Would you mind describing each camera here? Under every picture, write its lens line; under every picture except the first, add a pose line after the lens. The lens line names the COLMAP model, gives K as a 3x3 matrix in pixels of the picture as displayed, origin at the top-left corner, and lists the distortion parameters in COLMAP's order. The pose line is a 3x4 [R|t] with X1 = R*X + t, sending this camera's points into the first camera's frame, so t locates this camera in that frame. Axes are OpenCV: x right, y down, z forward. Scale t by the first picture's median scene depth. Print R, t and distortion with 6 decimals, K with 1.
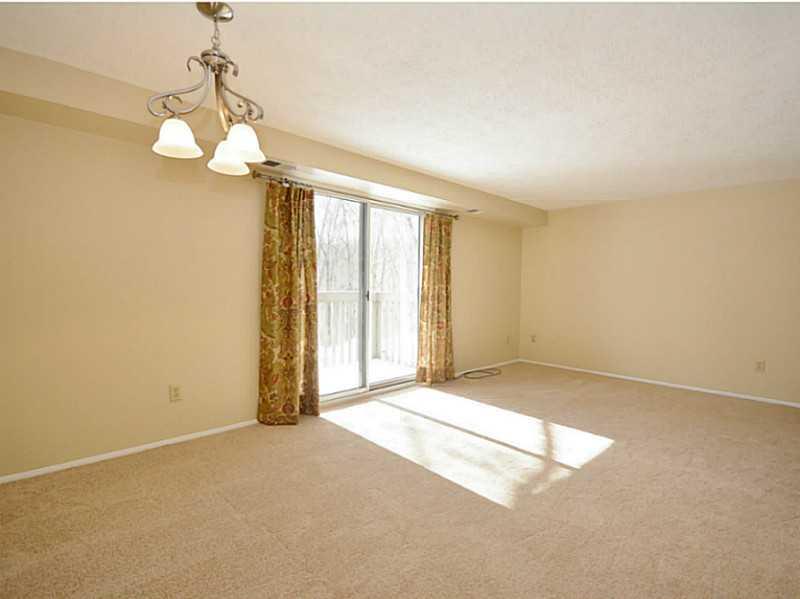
lens RADIAL K [[394.5, 0, 401.0], [0, 394.5, 299.5], [0, 0, 1]] dist [0.002087, -0.002747]
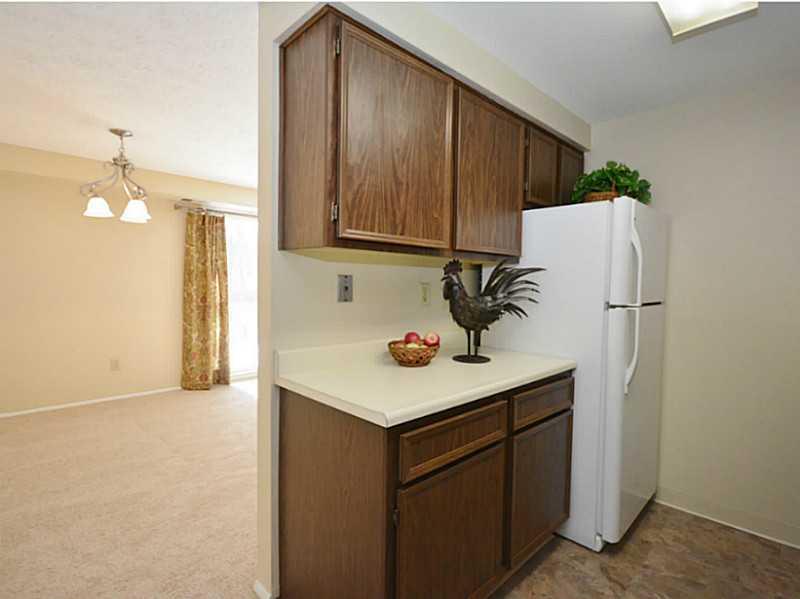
lens RADIAL K [[394.5, 0, 387.5], [0, 394.5, 298.2], [0, 0, 1]] dist [0.002087, -0.002747]
pose [[0.999826, -0.003643, 0.018286, 0.321485], [0.003624, 0.999993, 0.001044, 0.001927], [-0.018289, -0.000978, 0.999832, -0.368294]]
